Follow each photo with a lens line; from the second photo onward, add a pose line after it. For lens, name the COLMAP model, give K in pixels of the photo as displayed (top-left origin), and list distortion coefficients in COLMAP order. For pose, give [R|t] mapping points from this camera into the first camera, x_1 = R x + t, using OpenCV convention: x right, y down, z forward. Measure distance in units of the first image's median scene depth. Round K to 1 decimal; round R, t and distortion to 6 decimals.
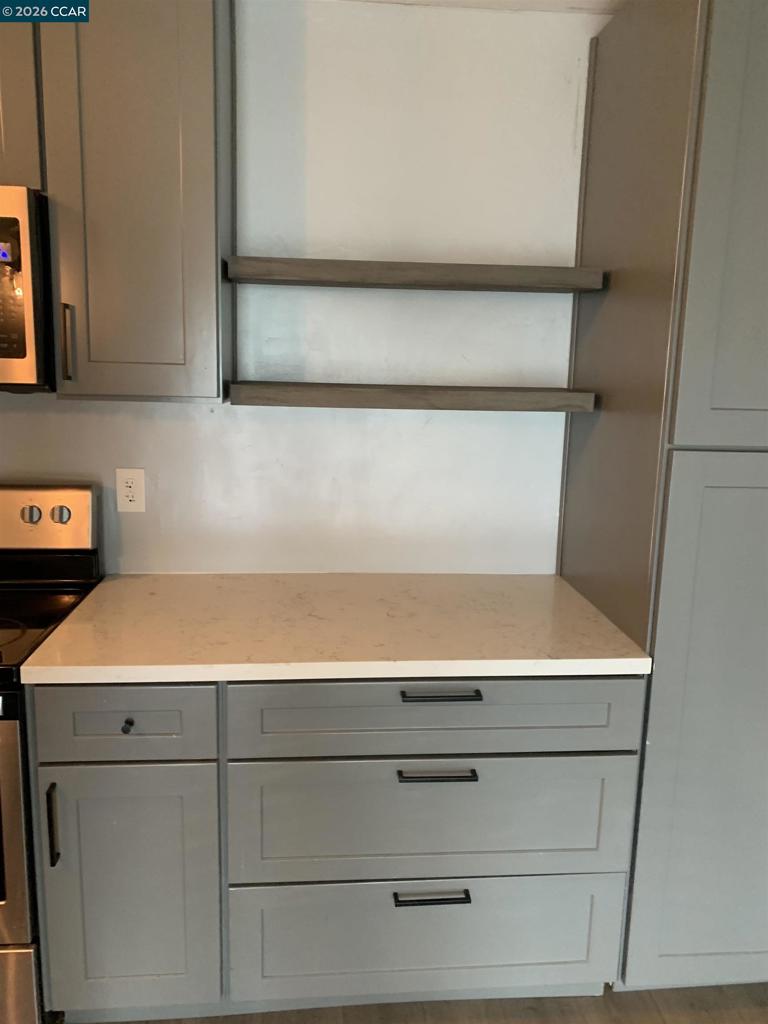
lens RADIAL K [[783.5, 0, 384.0], [0, 783.5, 512.0], [0, 0, 1]] dist [0.071966, -0.106814]
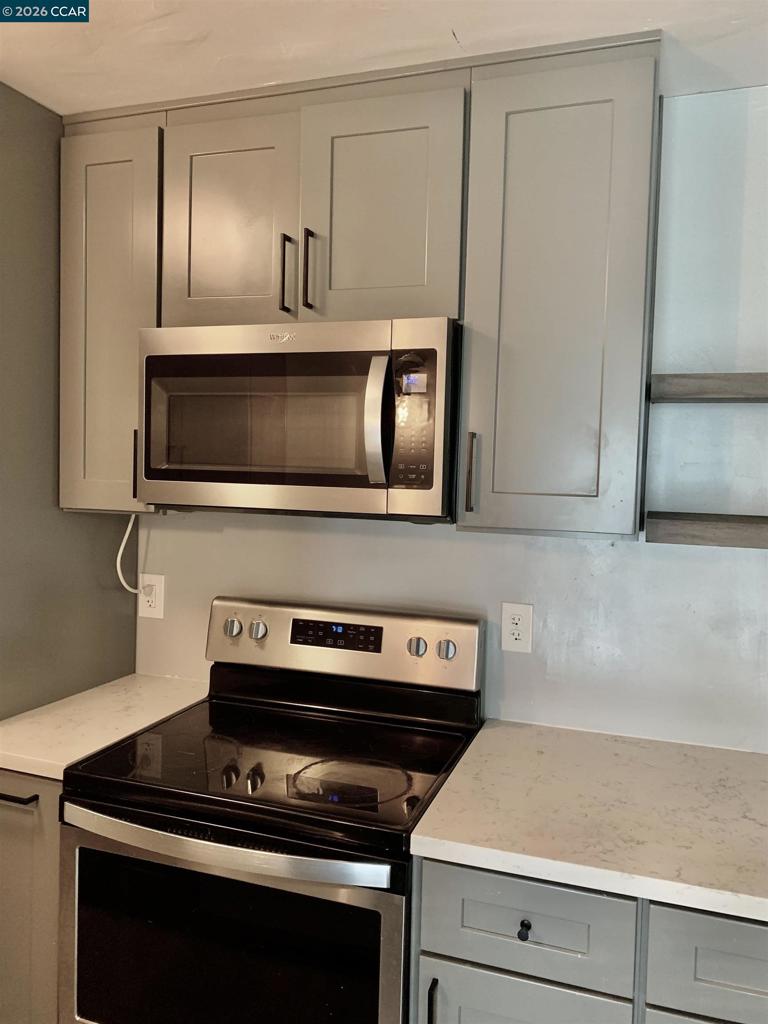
lens RADIAL K [[783.5, 0, 384.0], [0, 783.5, 512.0], [0, 0, 1]] dist [0.071966, -0.106814]
pose [[0.918714, 0.025610, -0.394093, -0.125488], [-0.076036, 0.990696, -0.112874, -0.053037], [0.387536, 0.133664, 0.912113, 0.109777]]
